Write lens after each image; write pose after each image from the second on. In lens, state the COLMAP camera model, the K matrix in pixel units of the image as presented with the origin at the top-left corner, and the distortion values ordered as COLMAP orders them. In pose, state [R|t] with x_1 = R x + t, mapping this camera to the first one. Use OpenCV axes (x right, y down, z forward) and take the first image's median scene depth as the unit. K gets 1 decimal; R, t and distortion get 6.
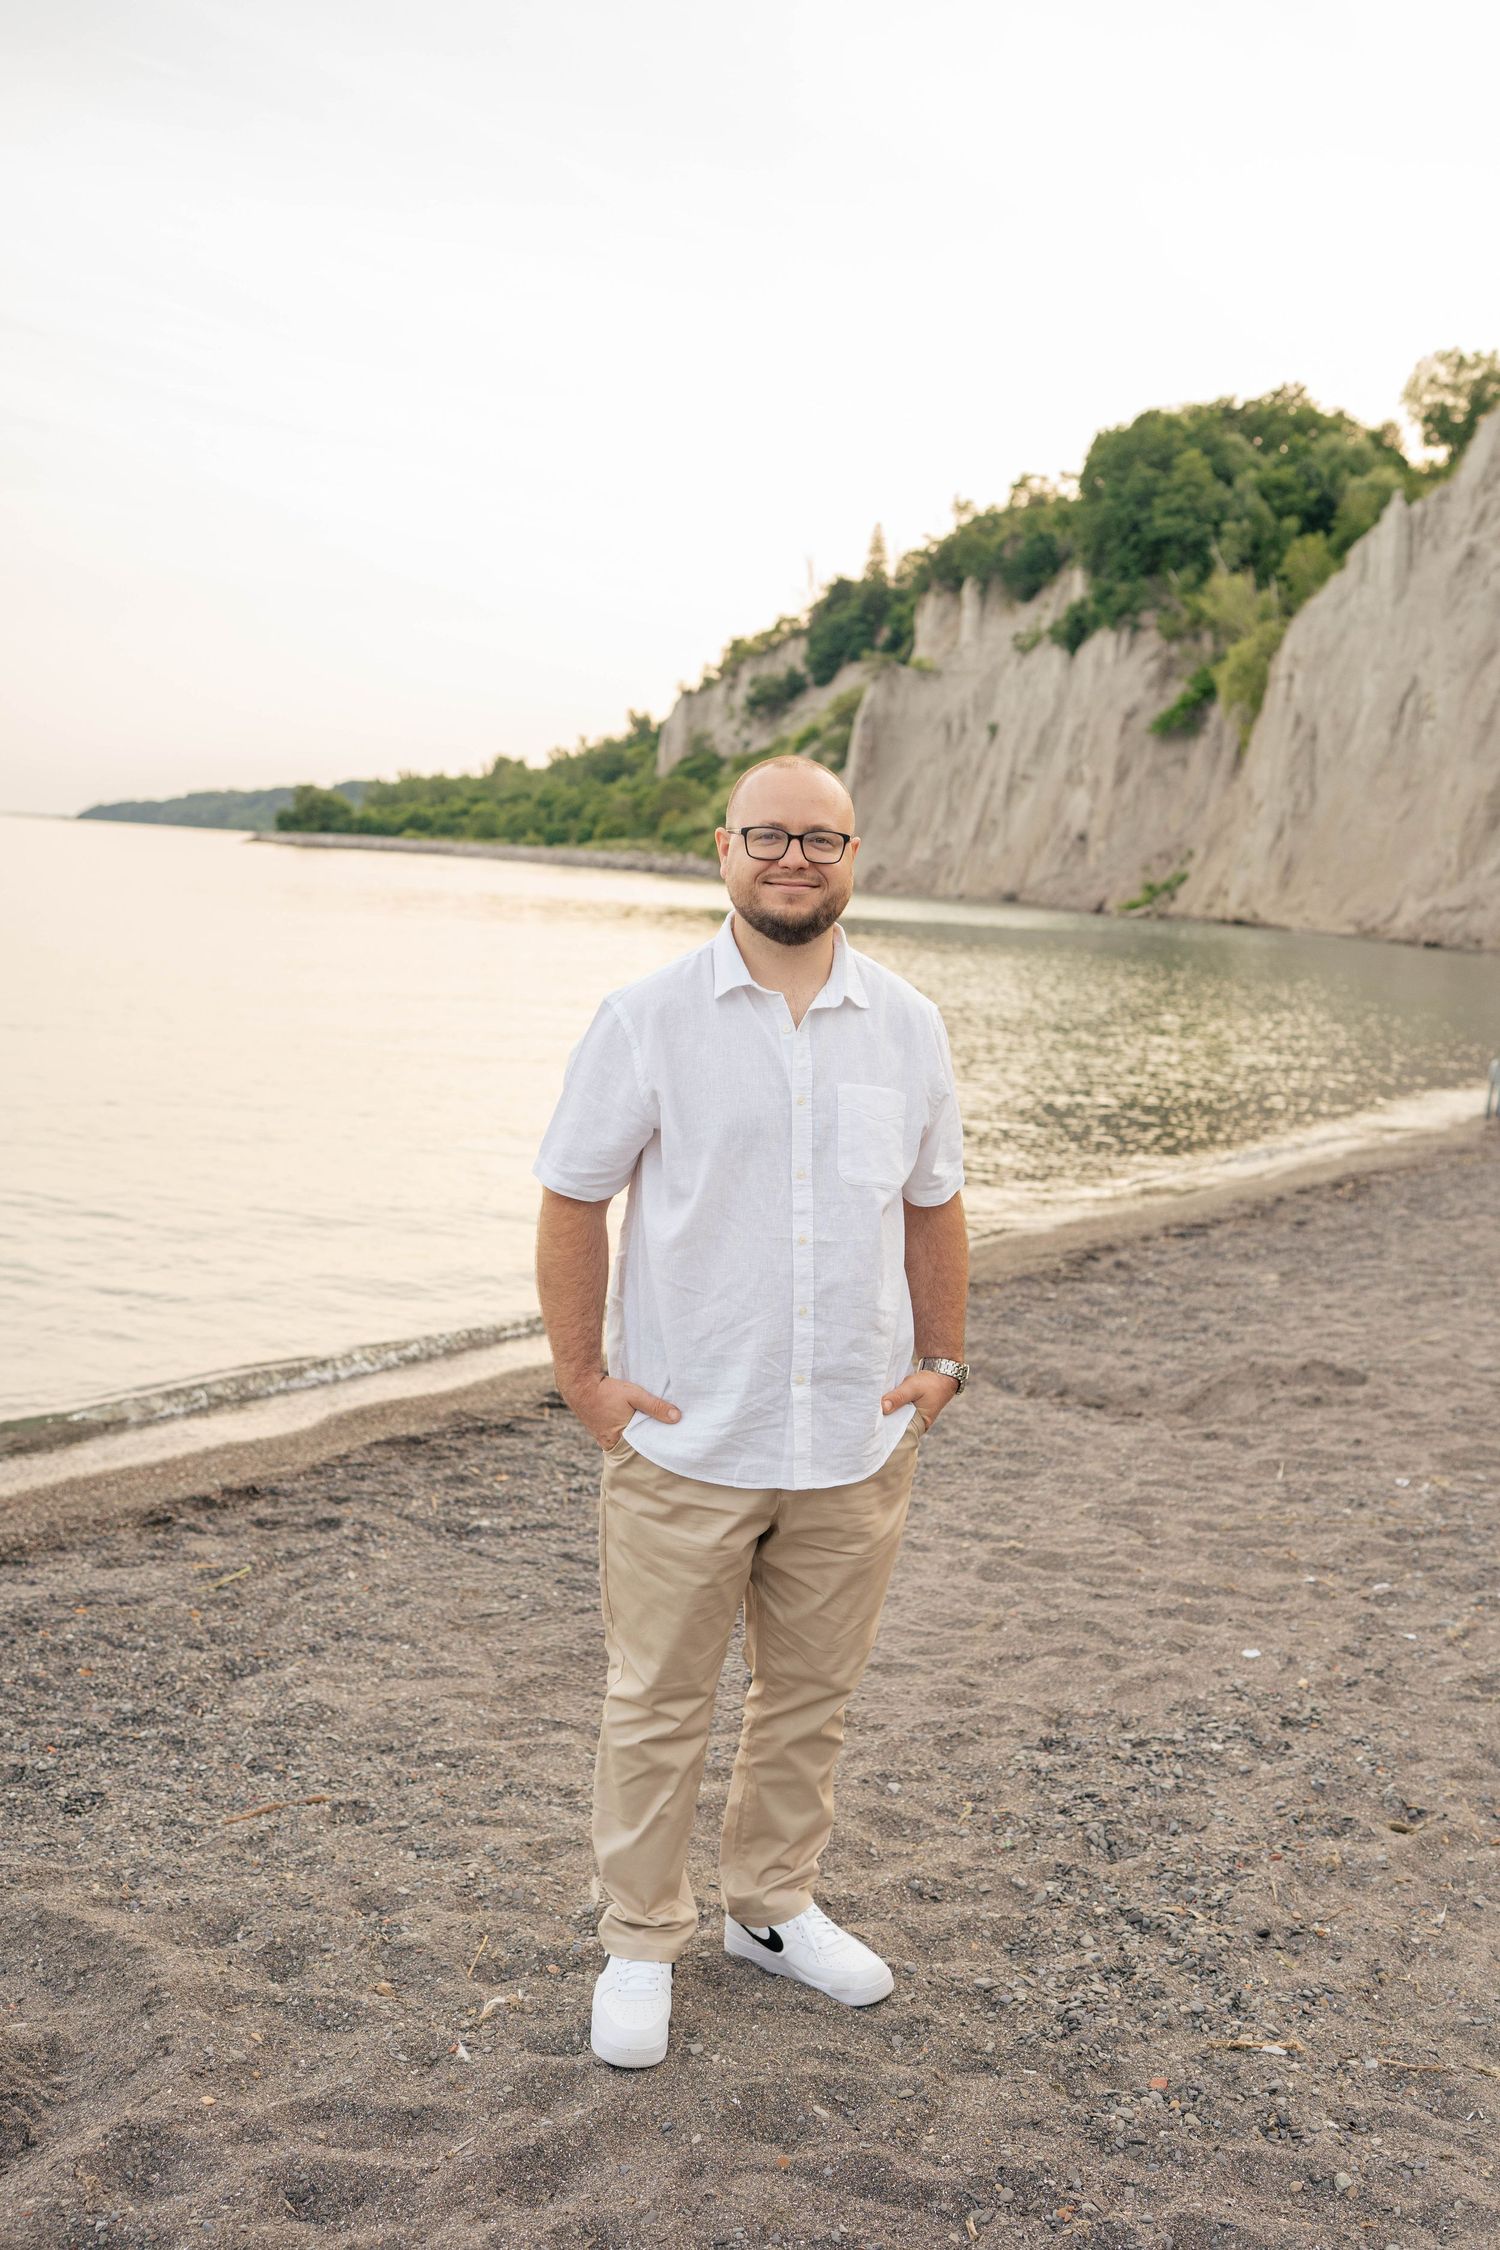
lens RADIAL K [[2213.6, 0, 750.0], [0, 2213.6, 1125.0], [0, 0, 1]] dist [-0.037911, 0.160239]
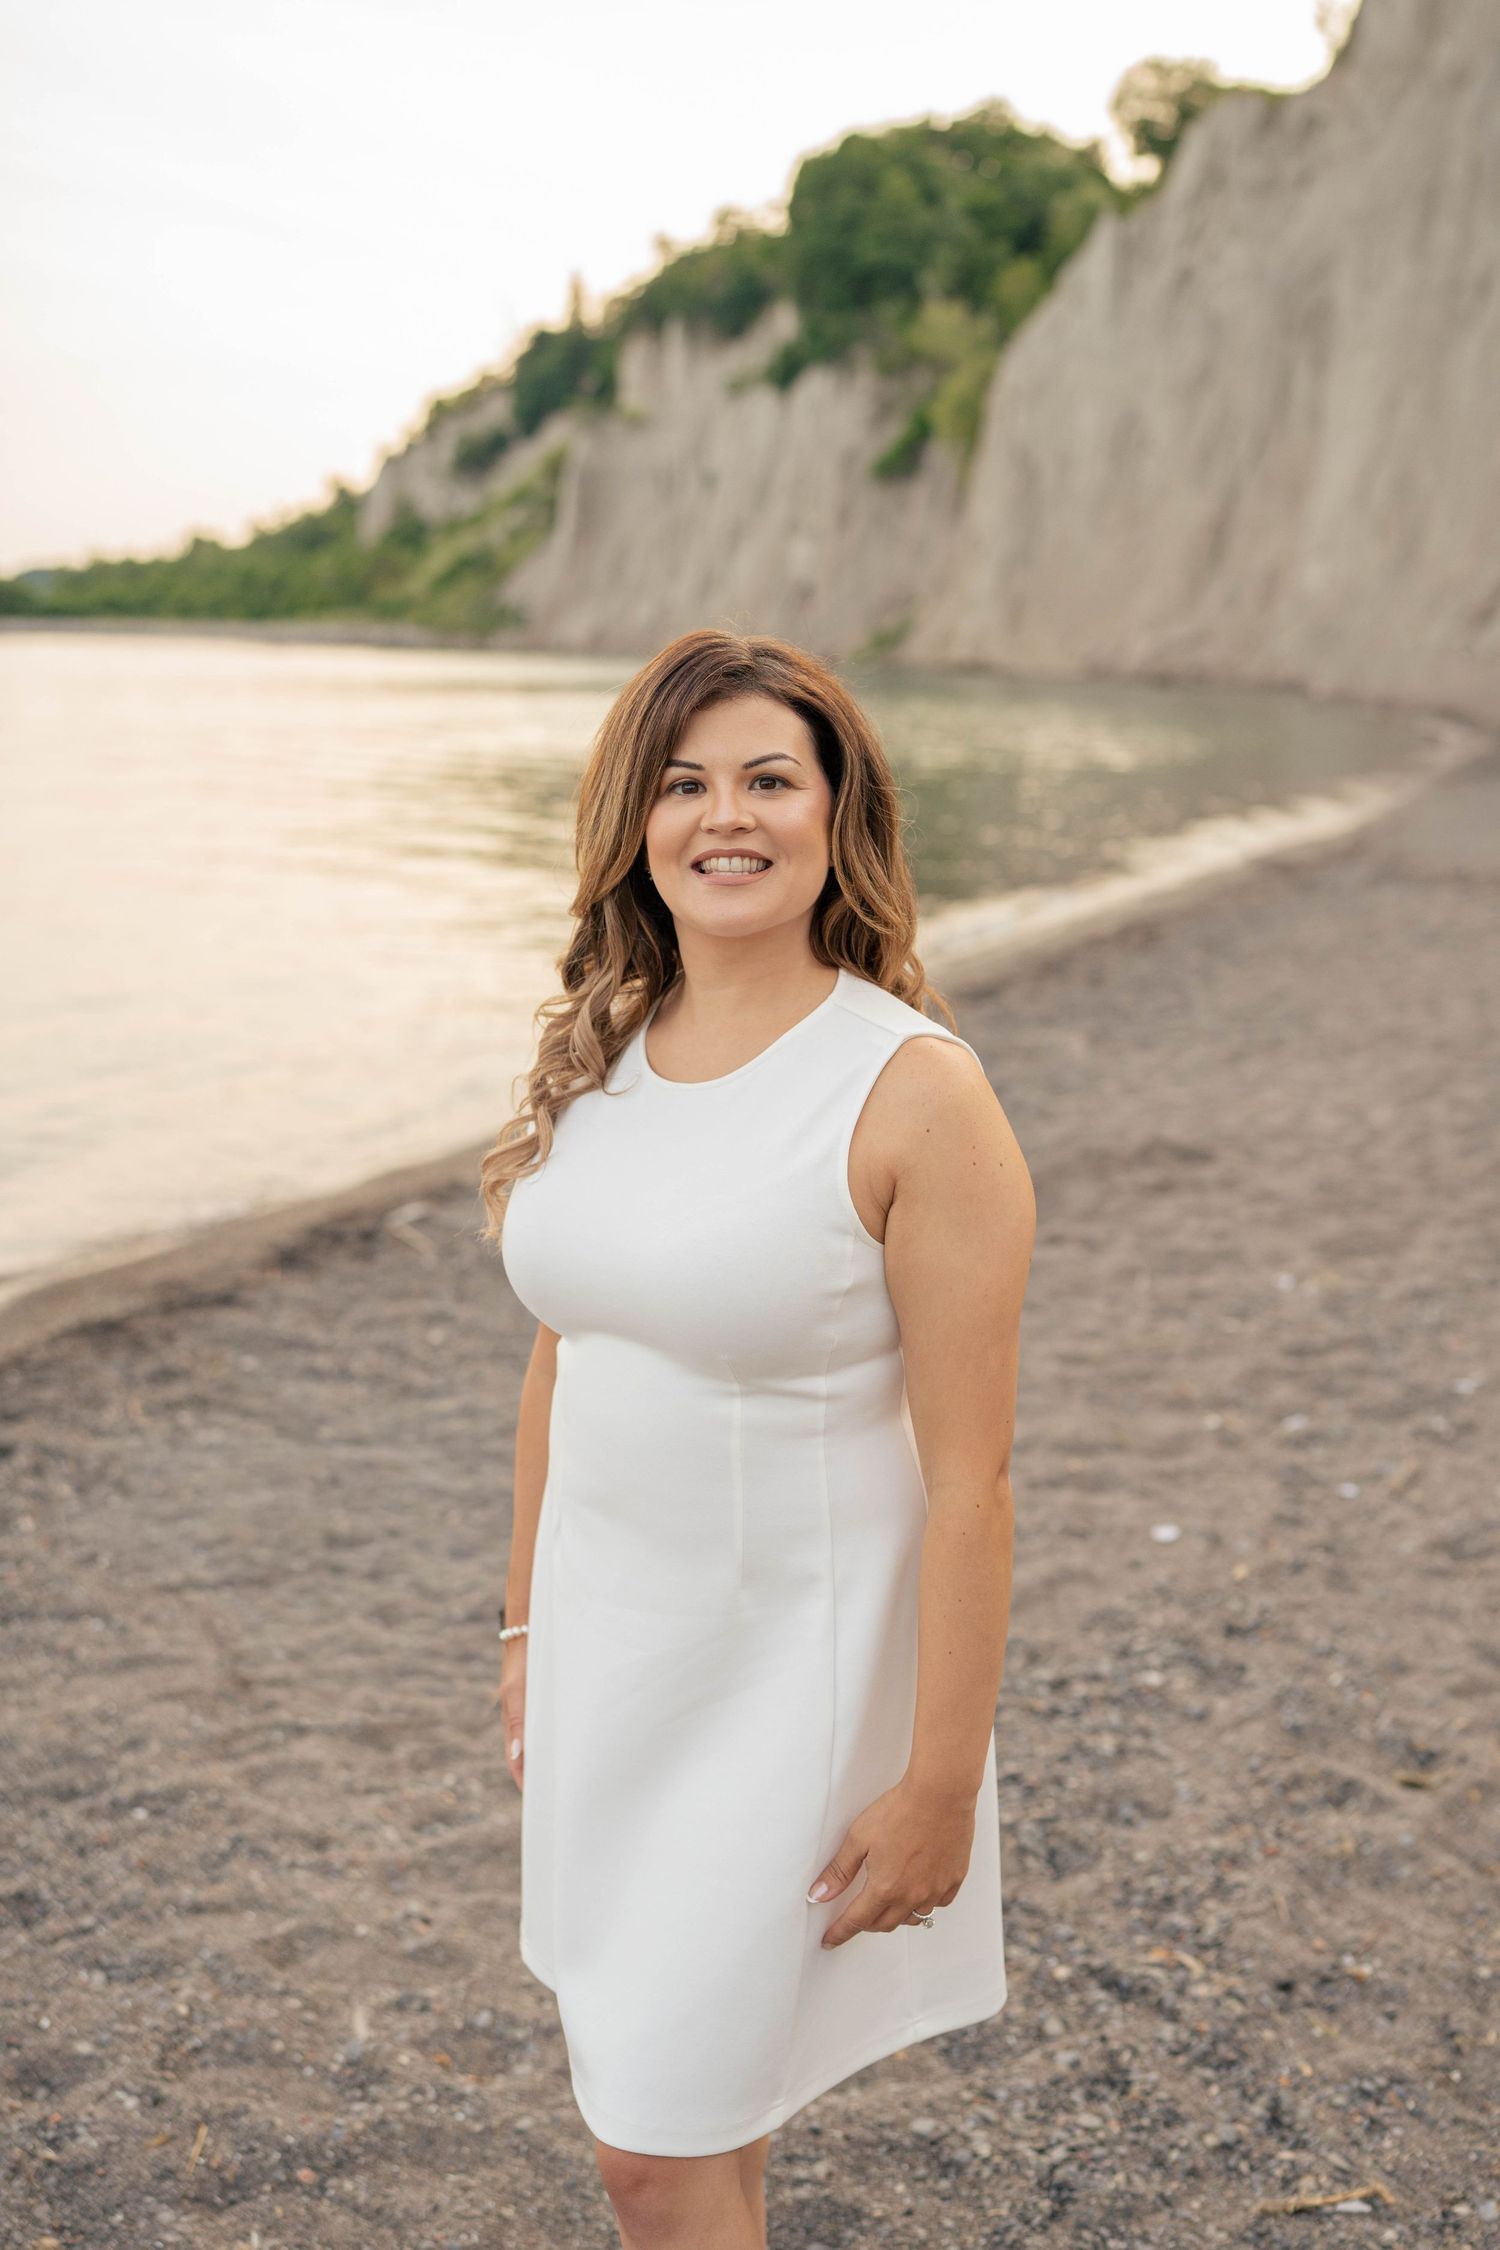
lens RADIAL K [[2213.6, 0, 750.0], [0, 2213.6, 1125.0], [0, 0, 1]] dist [-0.037911, 0.160239]
pose [[0.991156, -0.072863, 0.110909, -0.002443], [0.061042, 0.992439, 0.106481, -0.003824], [-0.117829, -0.098770, 0.988110, 0.185597]]
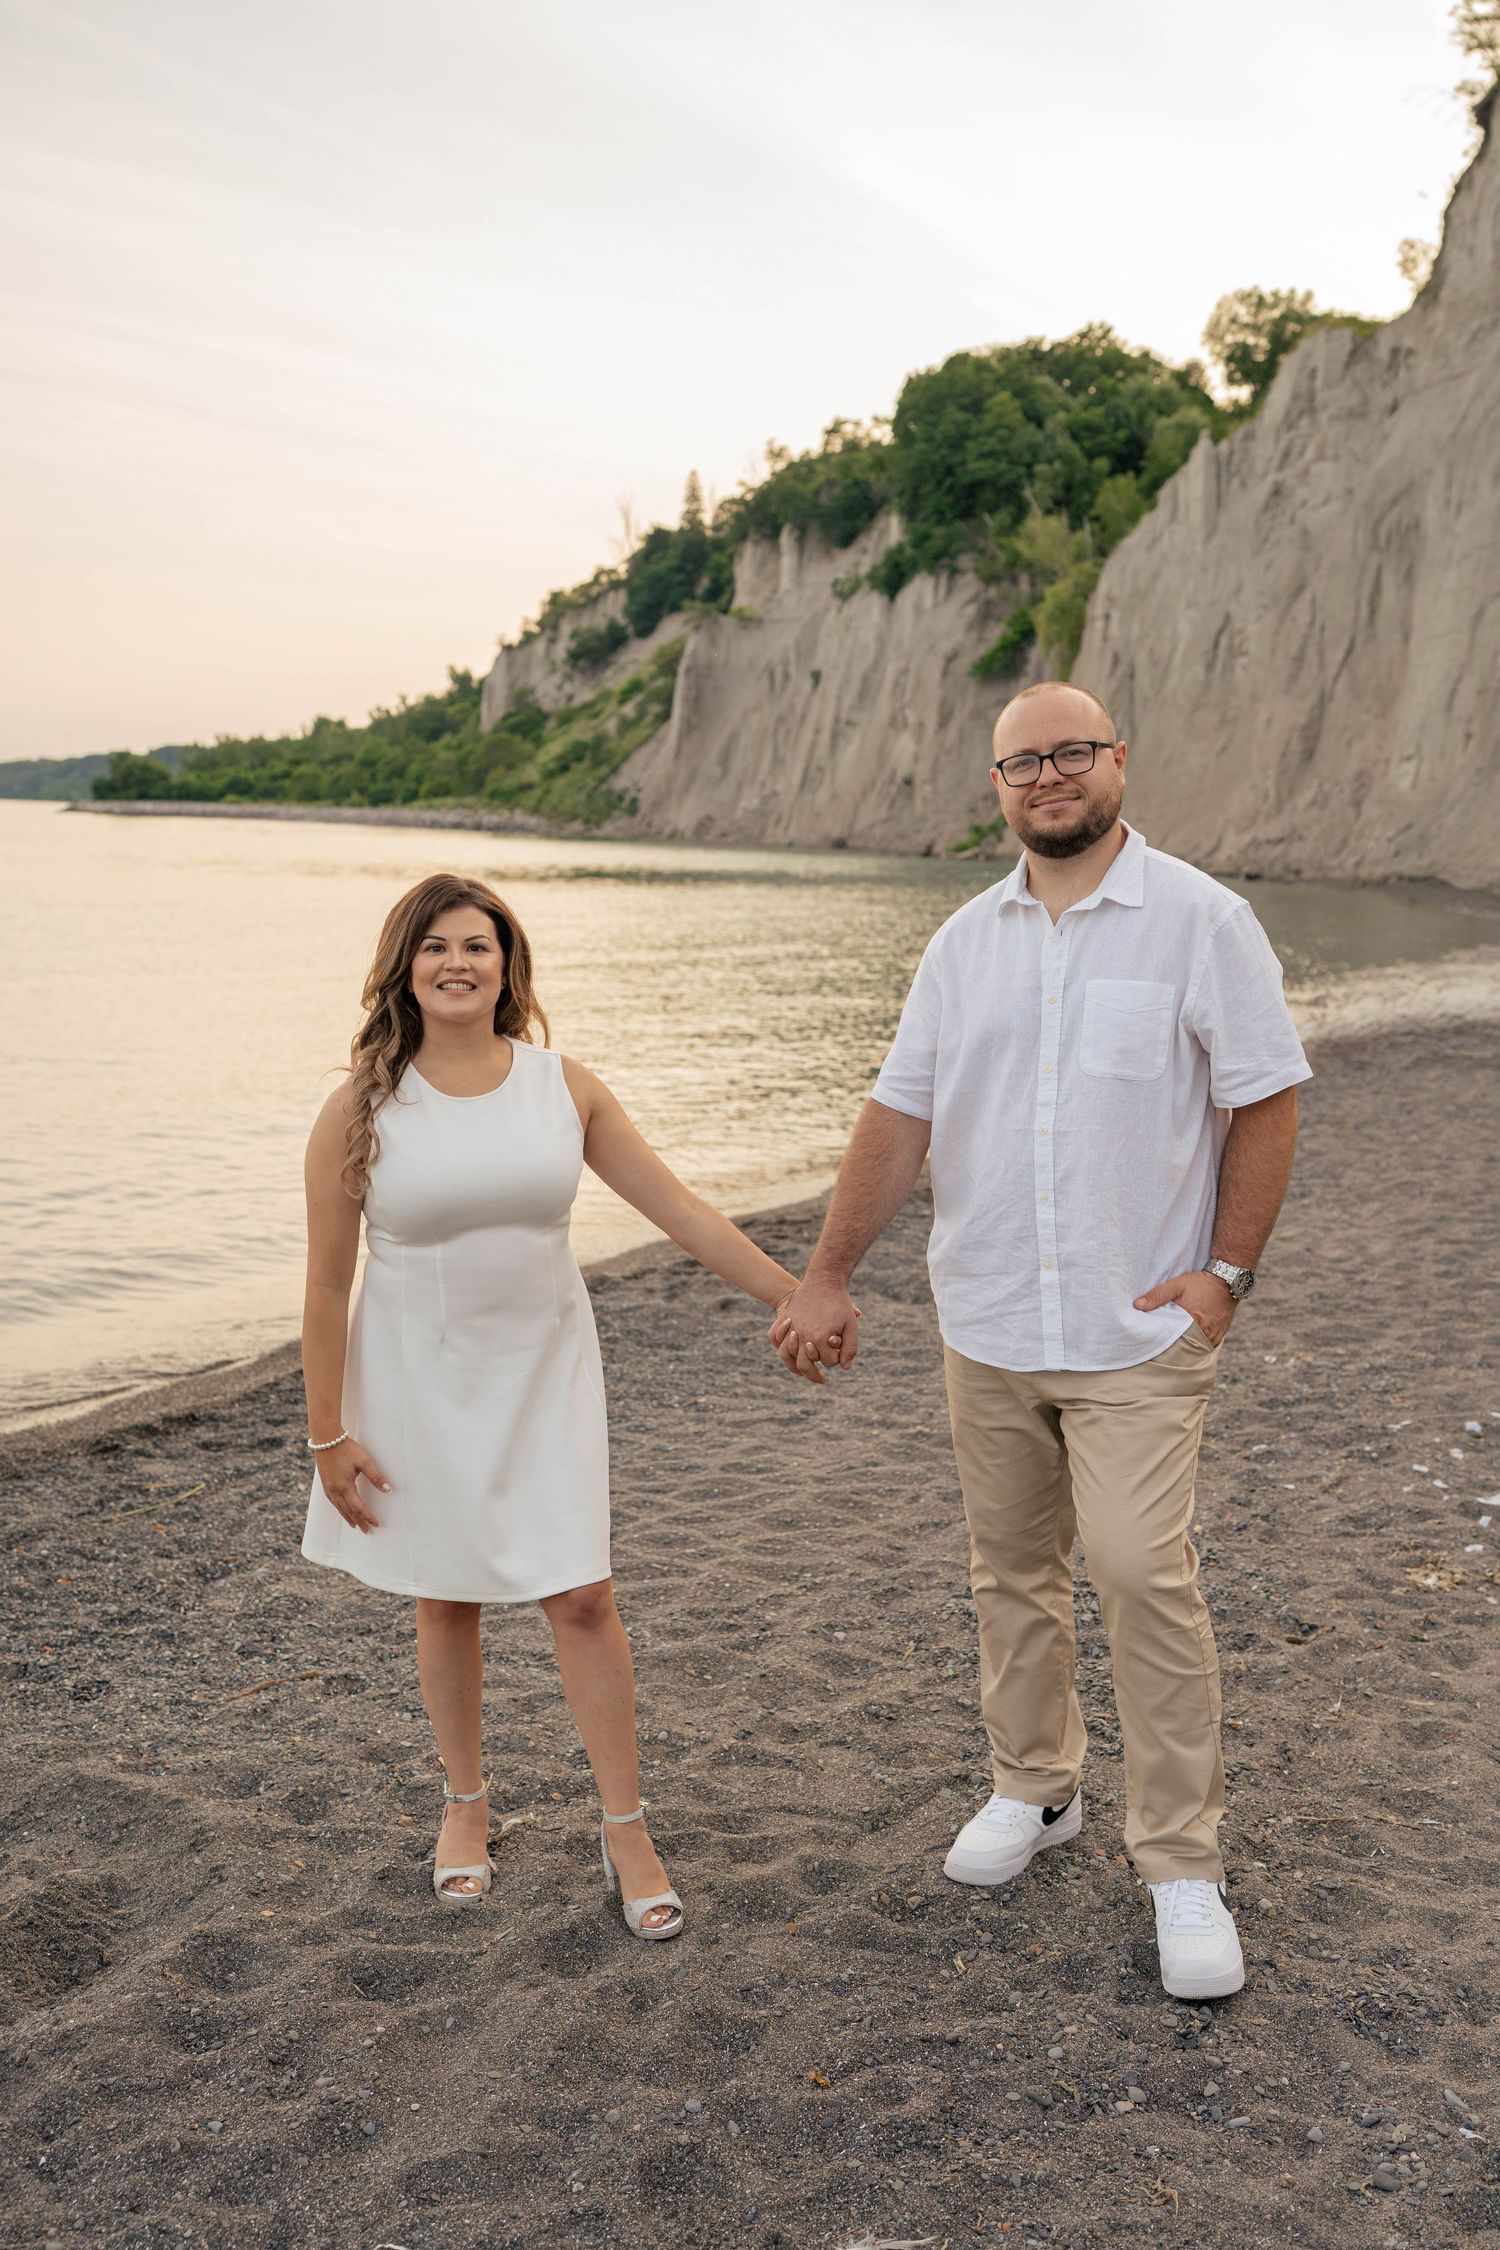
lens RADIAL K [[2218.2, 0, 750.0], [0, 2218.2, 1125.0], [0, 0, 1]] dist [-0.029245, 0.122860]
pose [[0.996444, -0.040722, 0.073759, -0.033690], [0.039191, 0.998988, 0.022082, 0.014412], [-0.074583, -0.019113, 0.997032, -0.058021]]
